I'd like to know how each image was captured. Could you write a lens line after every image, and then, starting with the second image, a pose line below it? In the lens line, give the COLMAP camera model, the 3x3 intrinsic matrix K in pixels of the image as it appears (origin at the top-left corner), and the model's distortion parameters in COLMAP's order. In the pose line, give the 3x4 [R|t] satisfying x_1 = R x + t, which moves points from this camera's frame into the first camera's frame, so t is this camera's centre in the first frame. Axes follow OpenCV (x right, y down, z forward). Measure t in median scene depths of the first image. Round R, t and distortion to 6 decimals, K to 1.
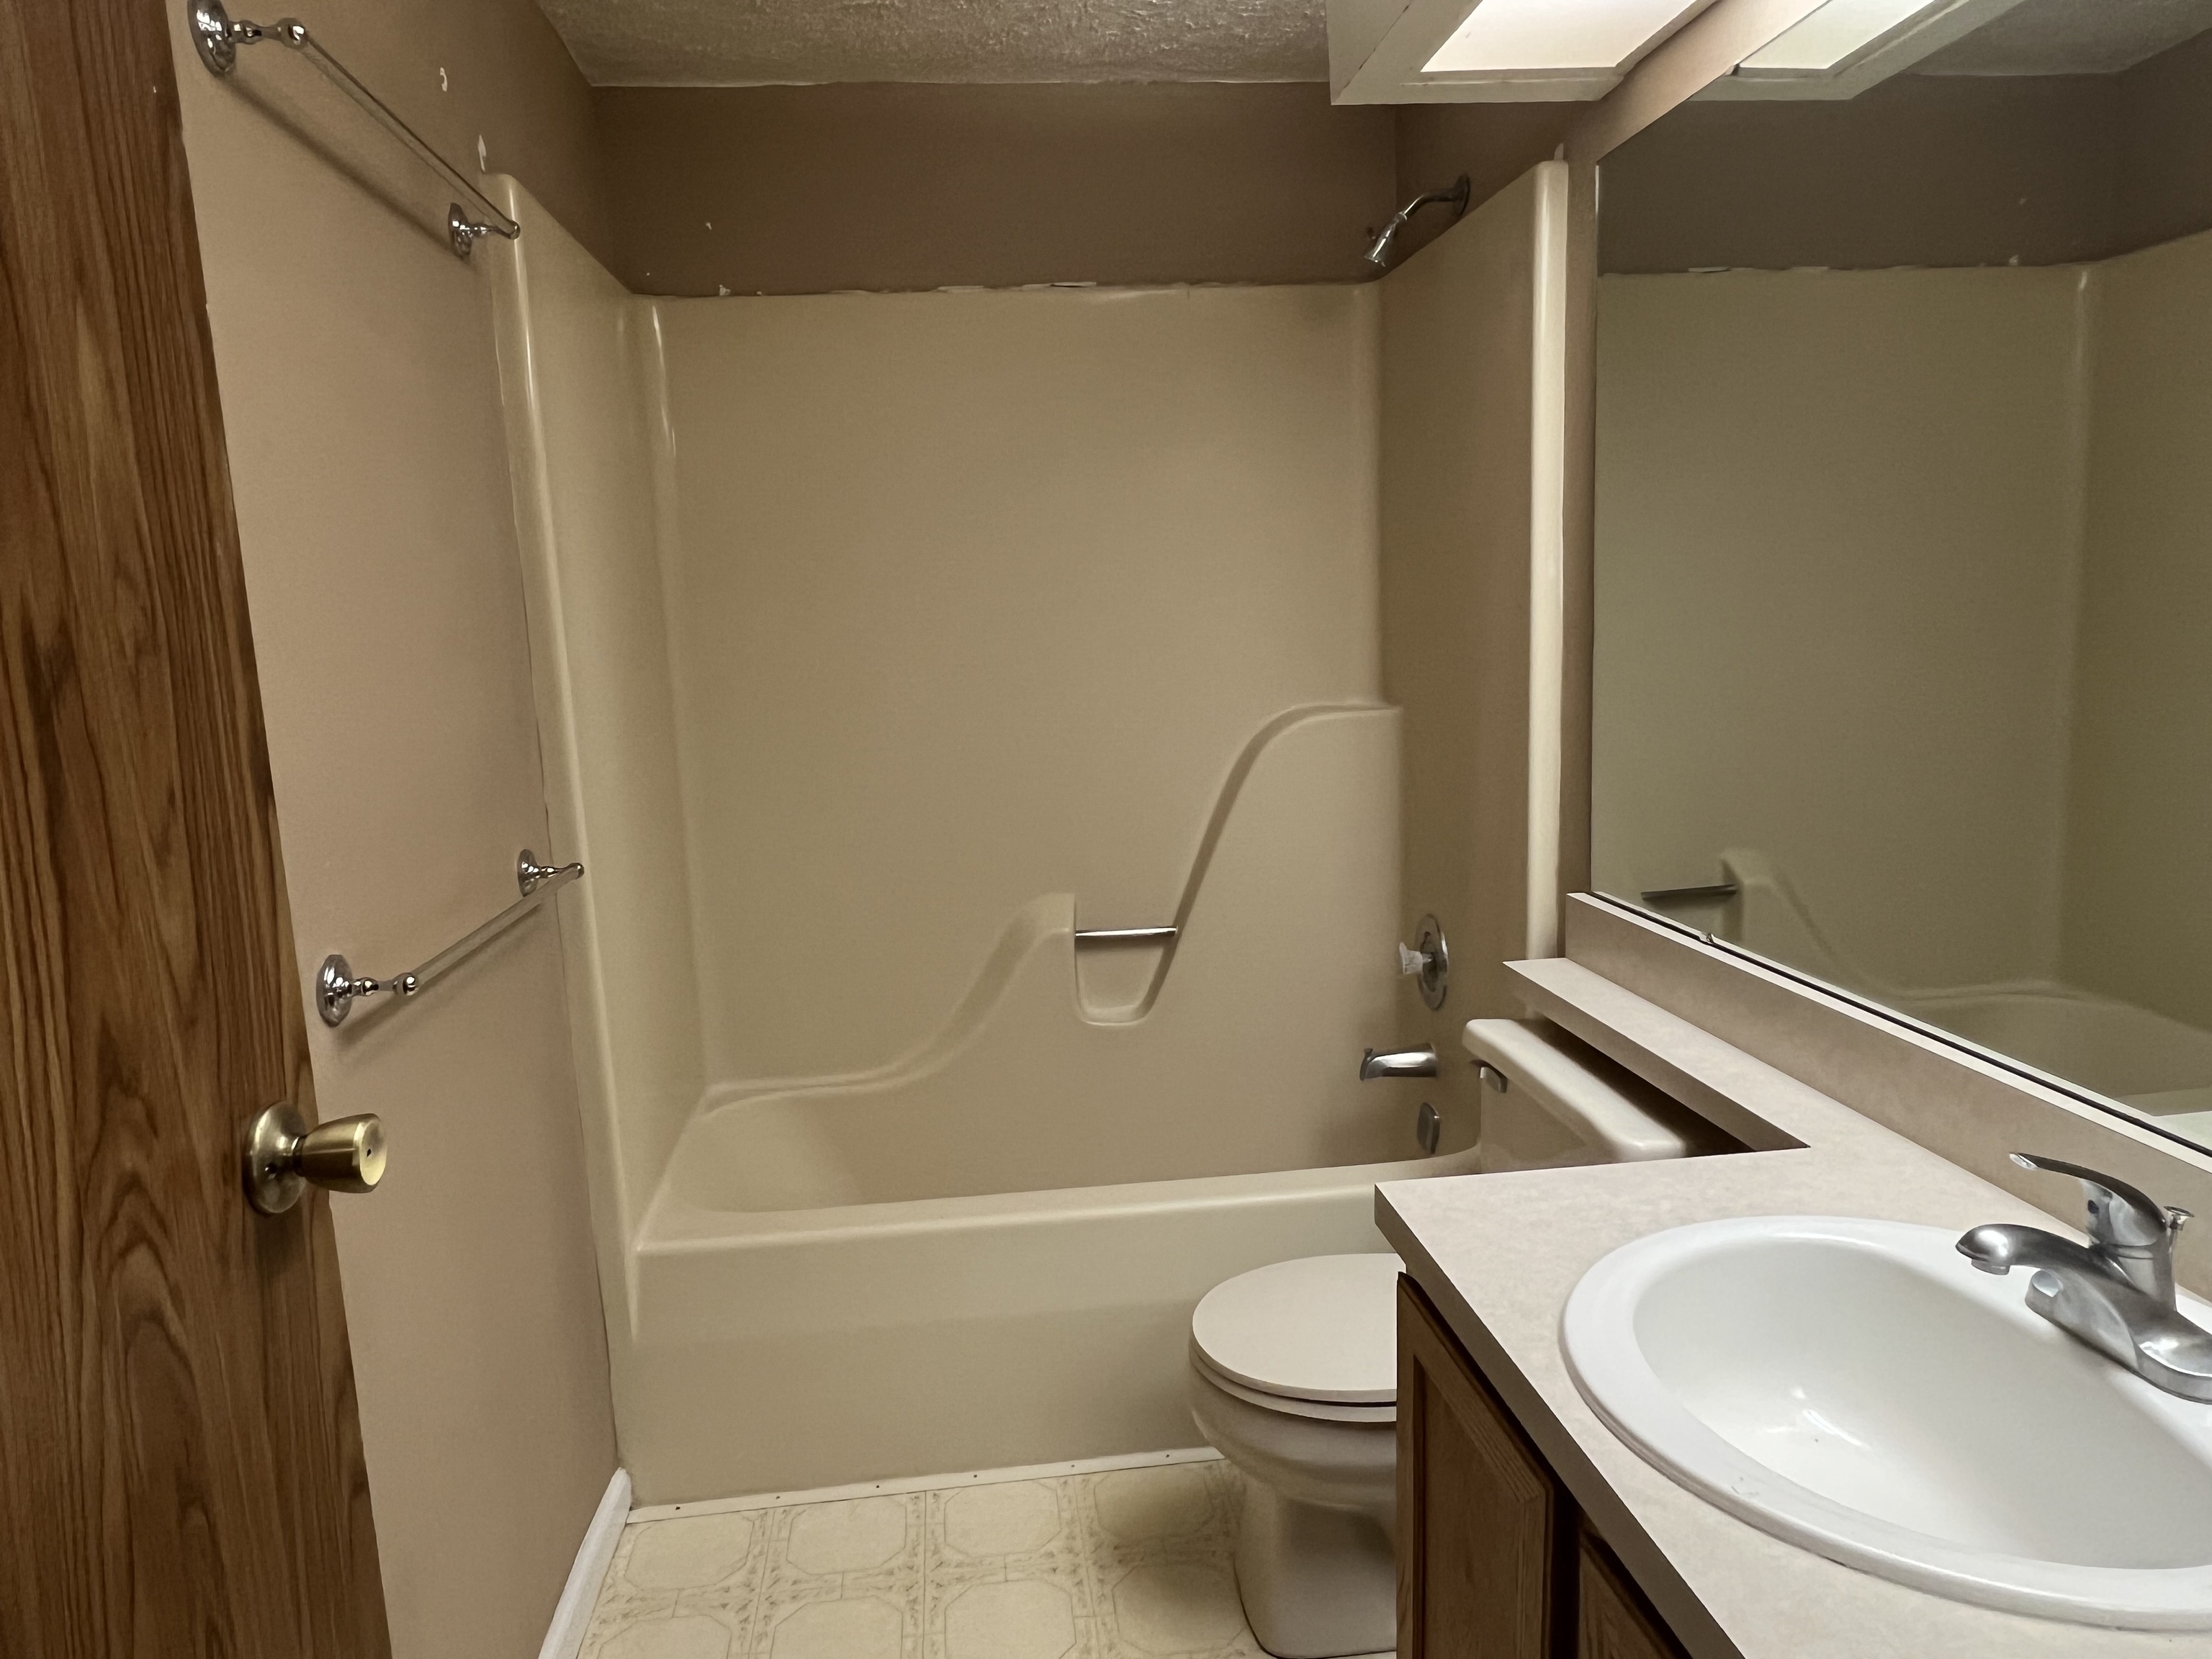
lens RADIAL K [[1420.9, 0, 1093.7], [0, 1420.9, 819.8], [0, 0, 1]] dist [-0.000735, -0.001557]
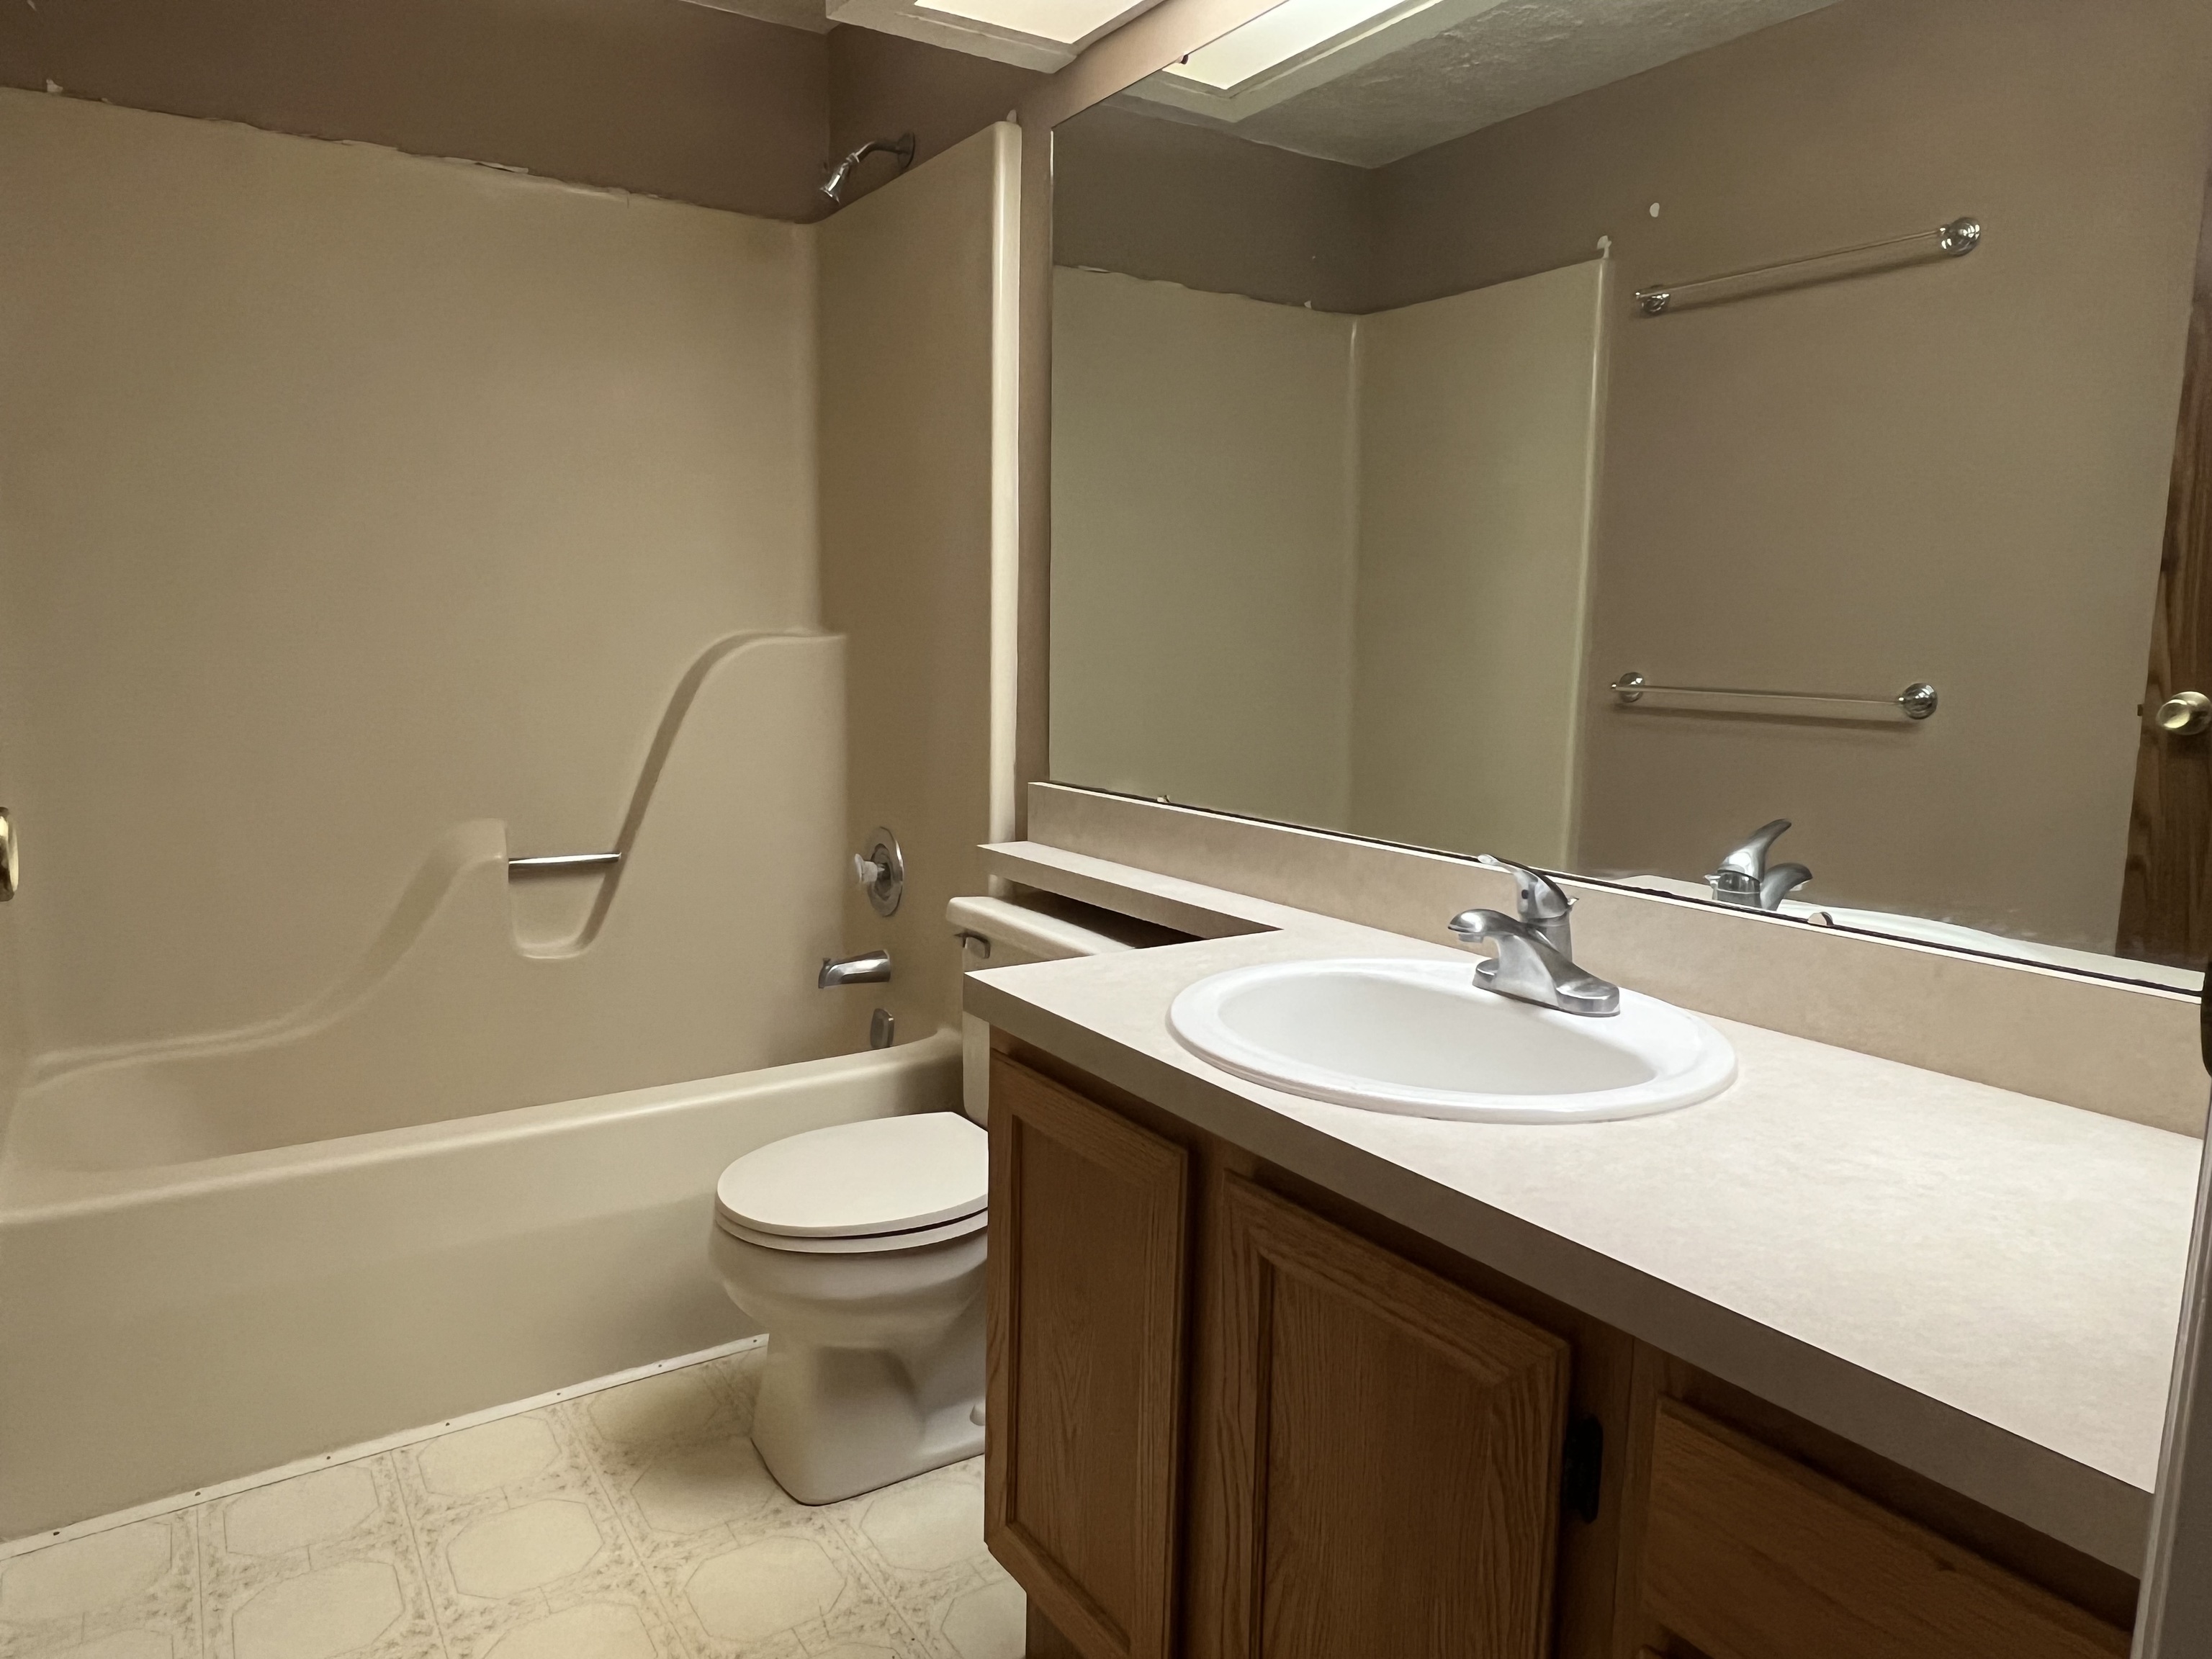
lens RADIAL K [[1420.9, 0, 1089.8], [0, 1420.9, 832.2], [0, 0, 1]] dist [-0.000735, -0.001557]
pose [[0.885633, -0.013876, 0.464178, -0.133997], [0.021187, 0.999720, -0.010538, 0.098155], [-0.463902, 0.019168, 0.885679, -0.007272]]
